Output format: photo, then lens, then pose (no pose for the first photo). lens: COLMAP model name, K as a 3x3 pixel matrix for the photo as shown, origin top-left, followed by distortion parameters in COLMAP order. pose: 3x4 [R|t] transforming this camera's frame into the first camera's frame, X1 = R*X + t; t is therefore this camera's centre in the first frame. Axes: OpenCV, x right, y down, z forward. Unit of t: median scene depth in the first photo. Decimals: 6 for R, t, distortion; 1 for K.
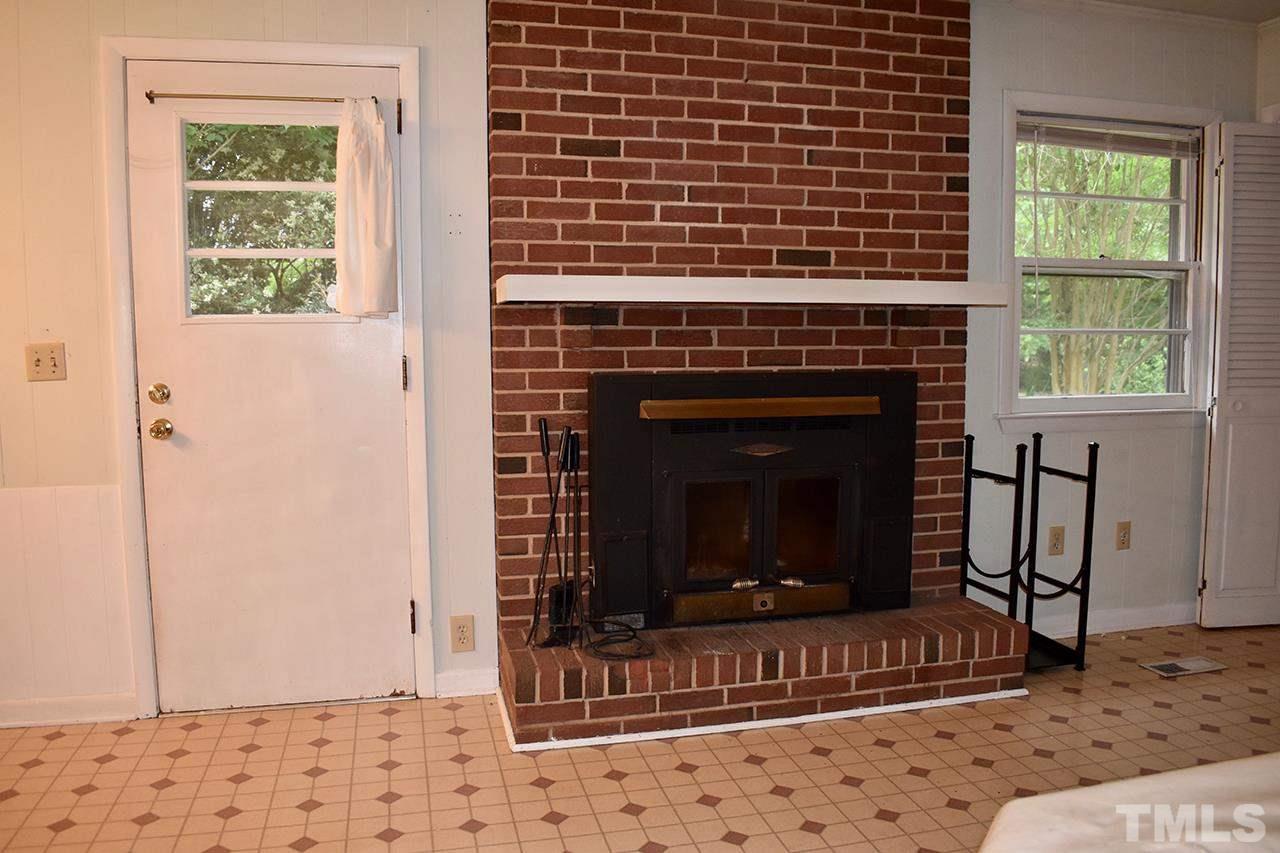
lens RADIAL K [[1015.4, 0, 641.8], [0, 1015.4, 424.4], [0, 0, 1]] dist [-0.095962, 0.007324]
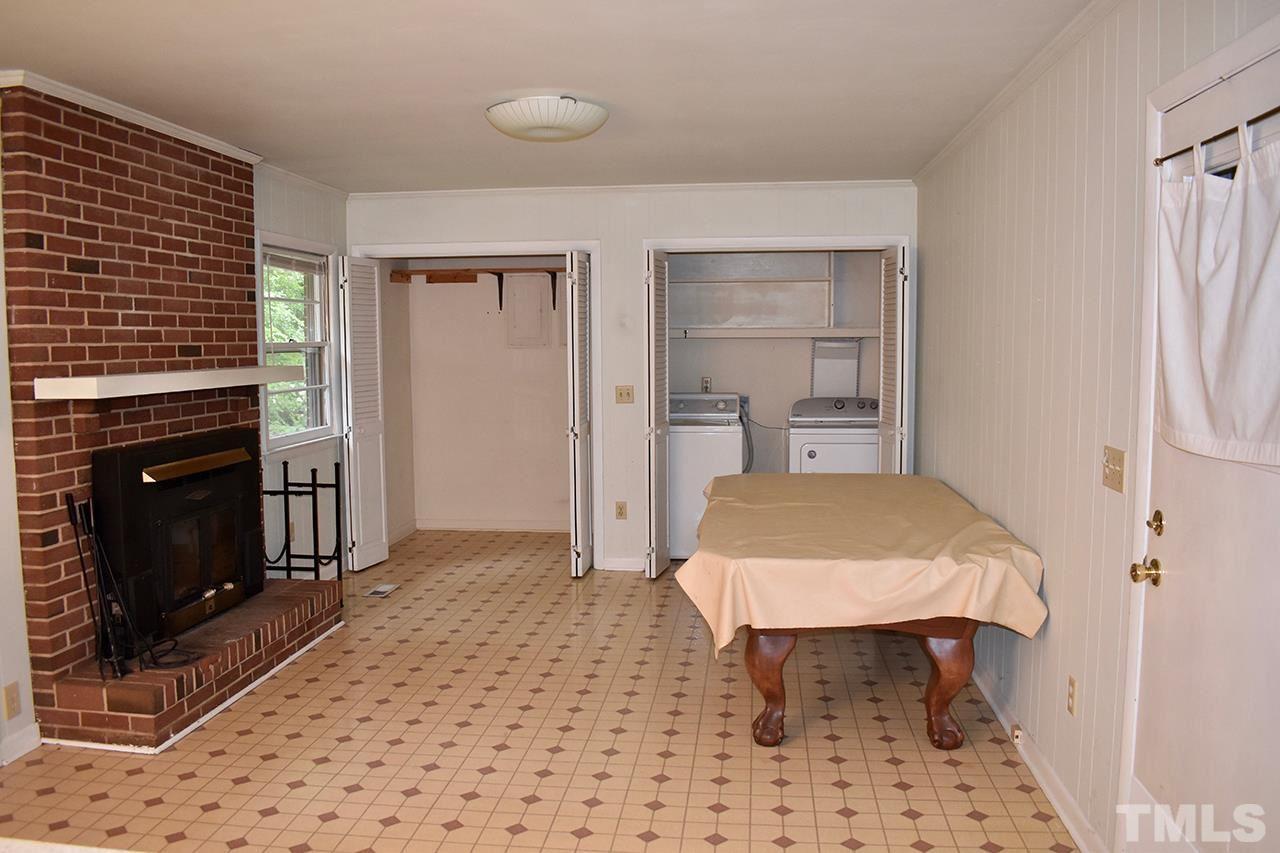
lens RADIAL K [[1015.4, 0, 639.0], [0, 1015.4, 427.2], [0, 0, 1]] dist [-0.095962, 0.007324]
pose [[0.349315, -0.081293, 0.933472, -0.911586], [0.091614, 0.994419, 0.052318, -0.080724], [-0.932516, 0.067244, 0.354813, -0.027116]]
